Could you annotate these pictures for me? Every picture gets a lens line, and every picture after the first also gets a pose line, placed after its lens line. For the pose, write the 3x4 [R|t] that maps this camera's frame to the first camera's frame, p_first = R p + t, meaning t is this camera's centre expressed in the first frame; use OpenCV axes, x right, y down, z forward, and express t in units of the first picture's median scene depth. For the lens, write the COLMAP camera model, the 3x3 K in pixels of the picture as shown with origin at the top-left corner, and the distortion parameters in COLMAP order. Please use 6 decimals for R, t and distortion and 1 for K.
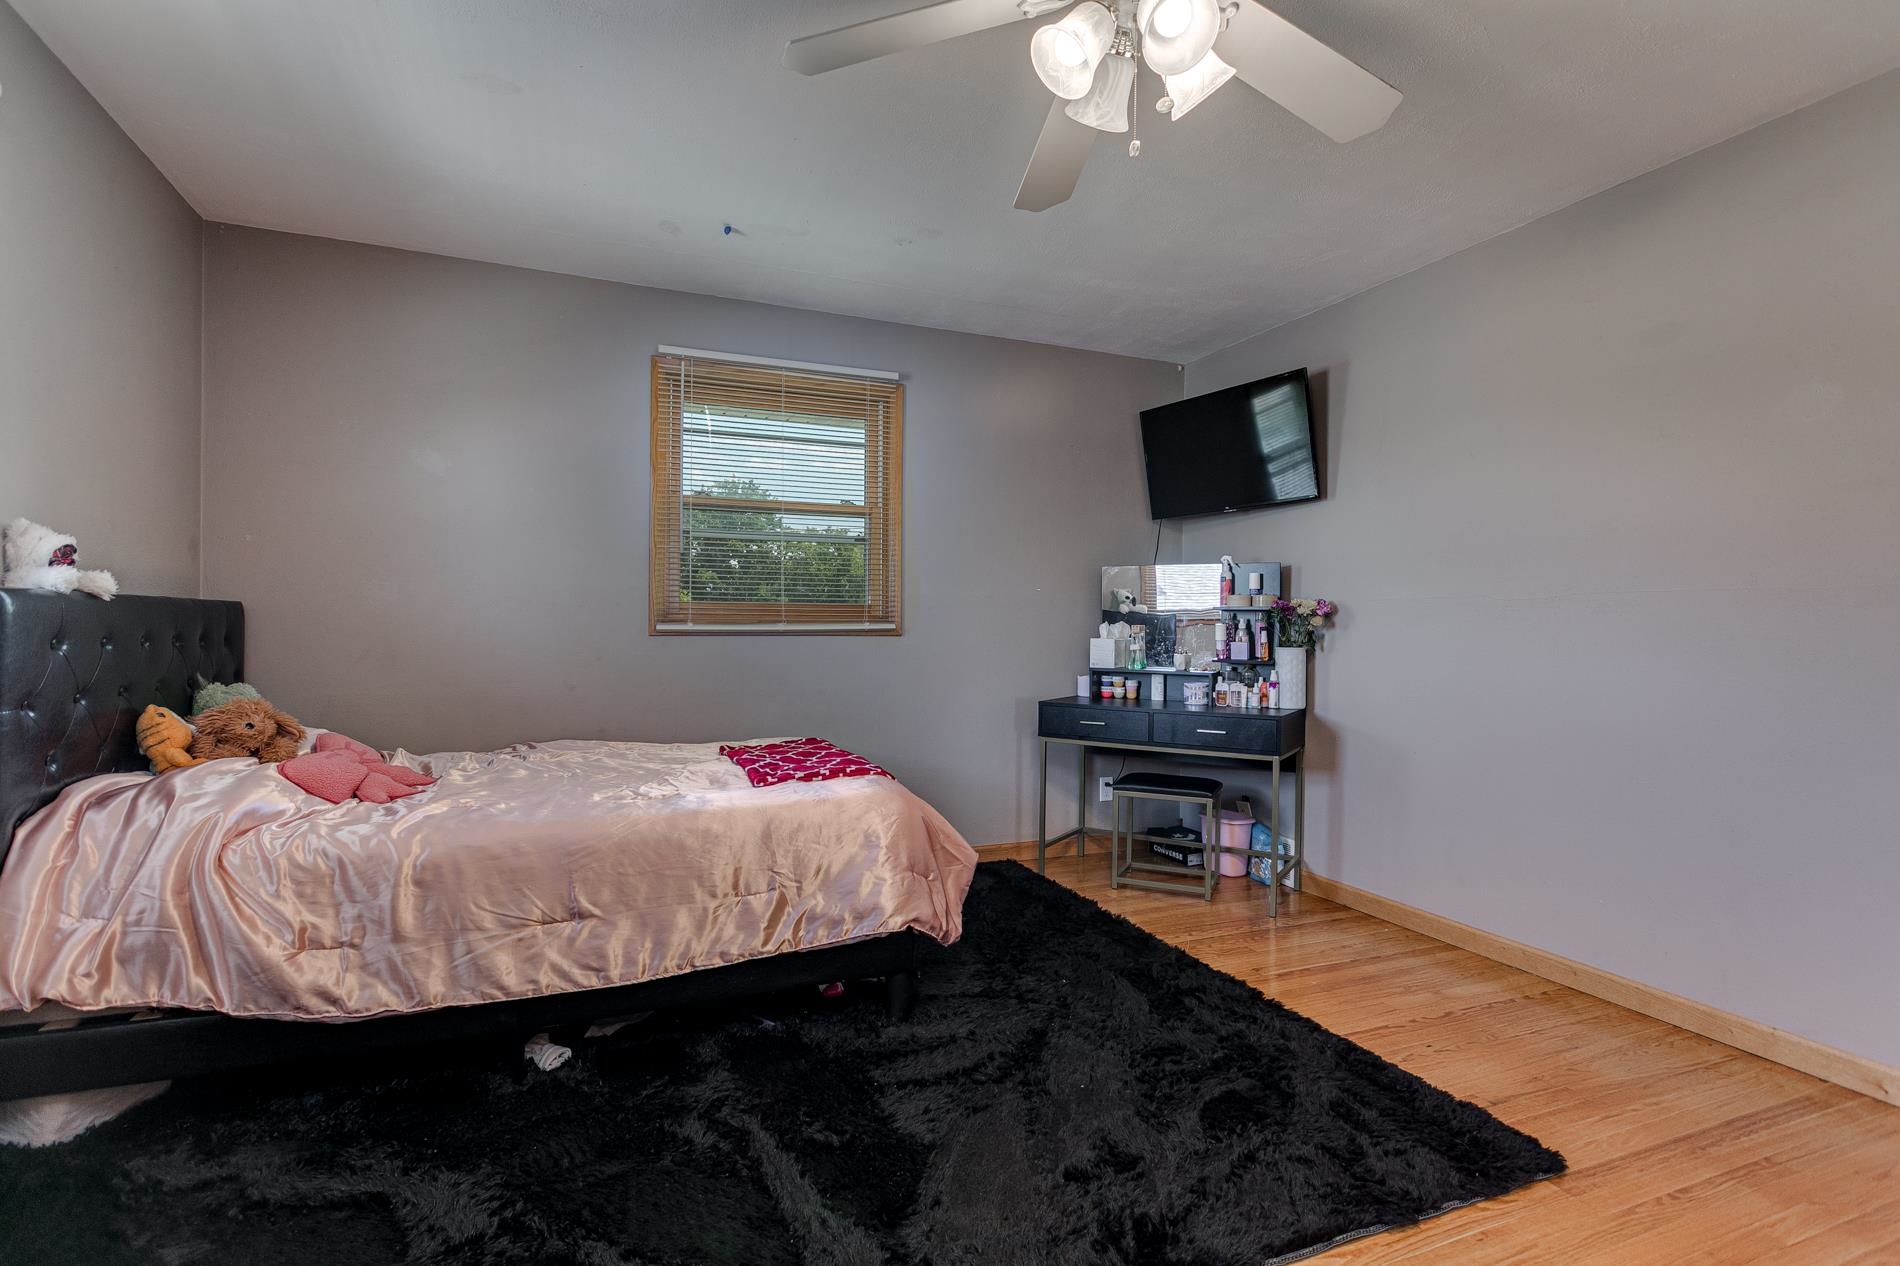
lens RADIAL K [[911.7, 0, 950.1], [0, 911.7, 634.2], [0, 0, 1]] dist [0.000235, 0.000713]
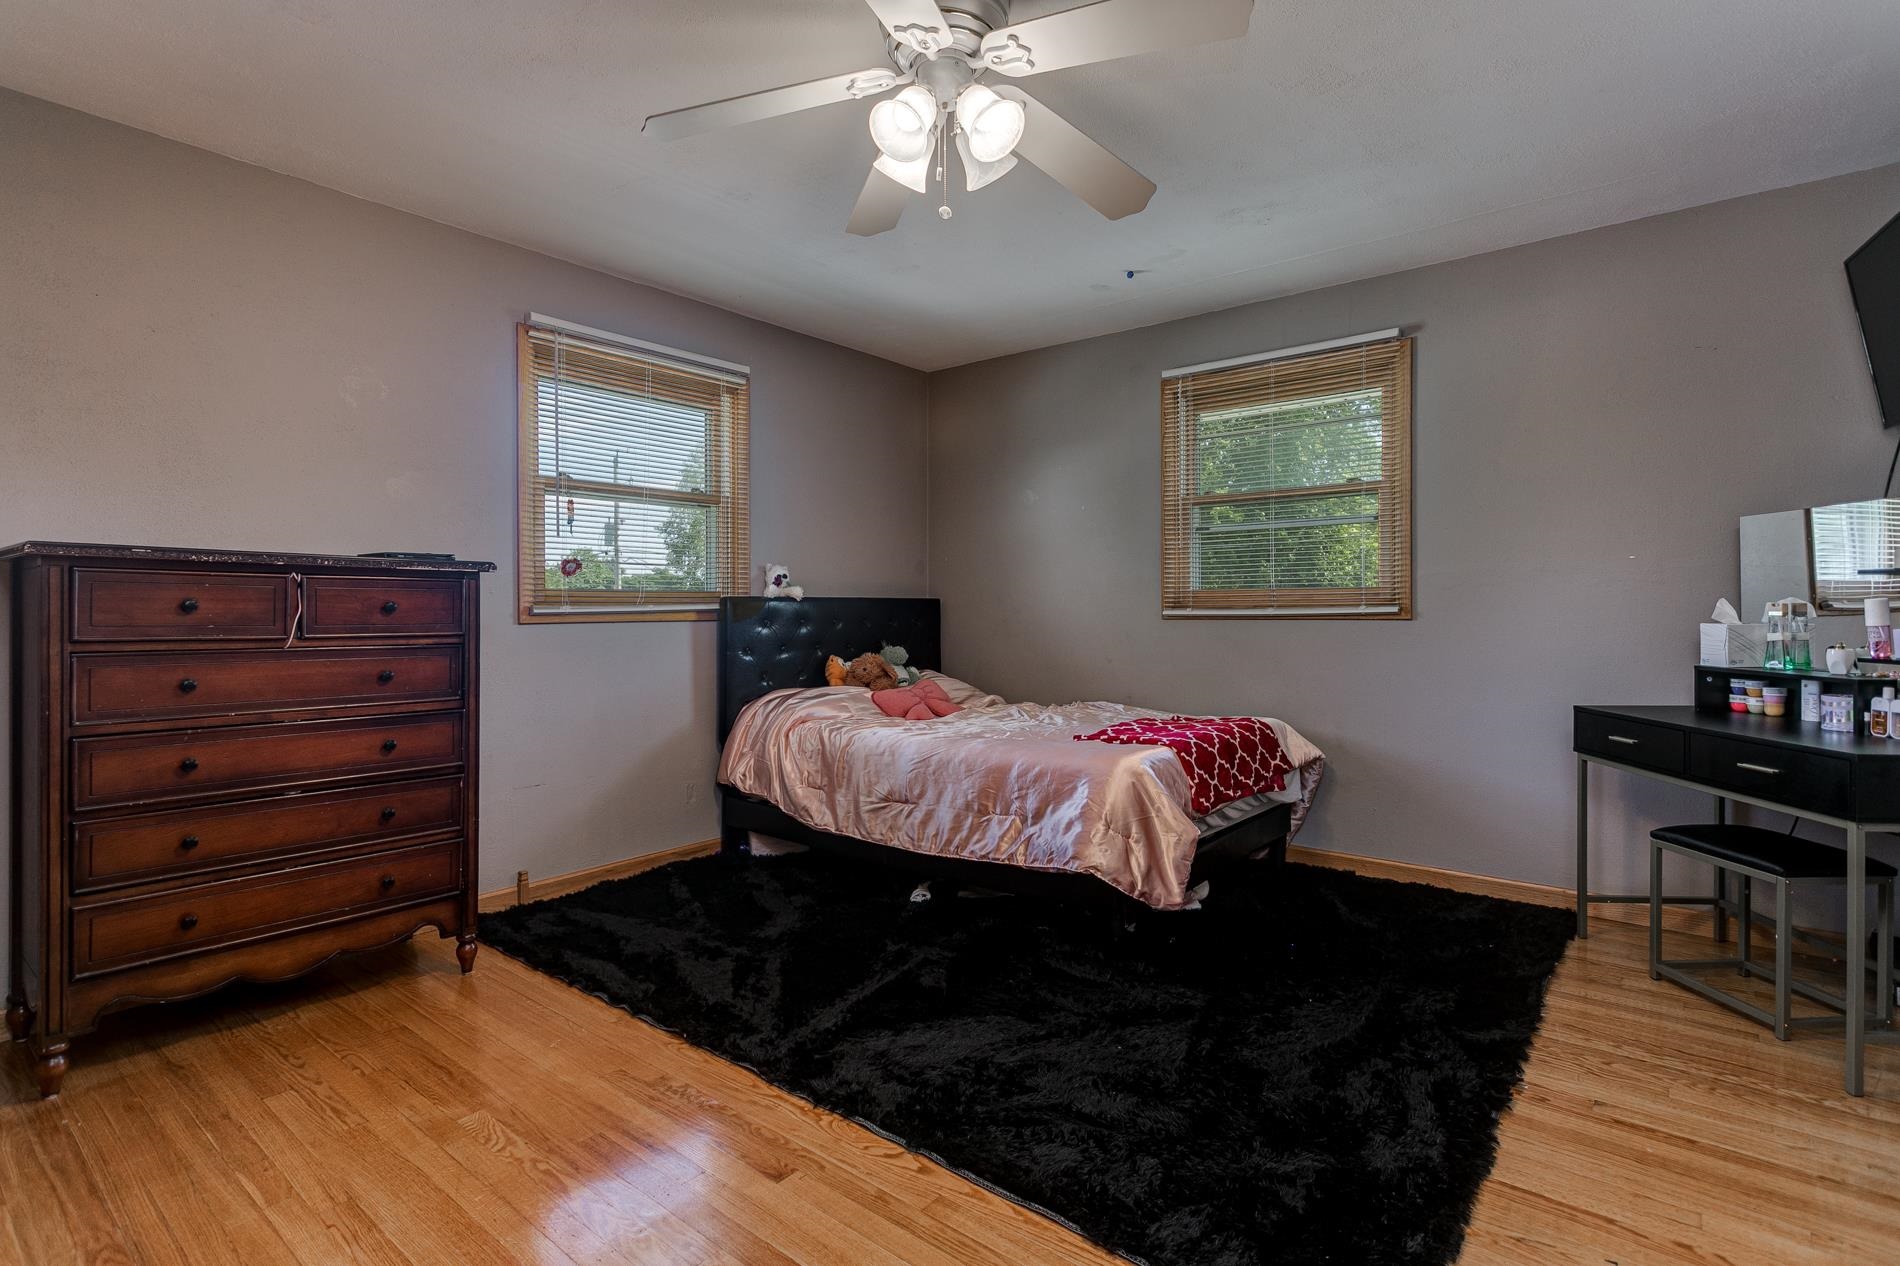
lens RADIAL K [[918.6, 0, 946.8], [0, 918.6, 622.9], [0, 0, 1]] dist [-0.000452, 0.000454]
pose [[0.470303, 0.000269, -0.882505, 0.576715], [-0.002294, 0.999997, -0.000918, 0.007117], [0.882502, 0.002456, 0.470303, 0.194909]]
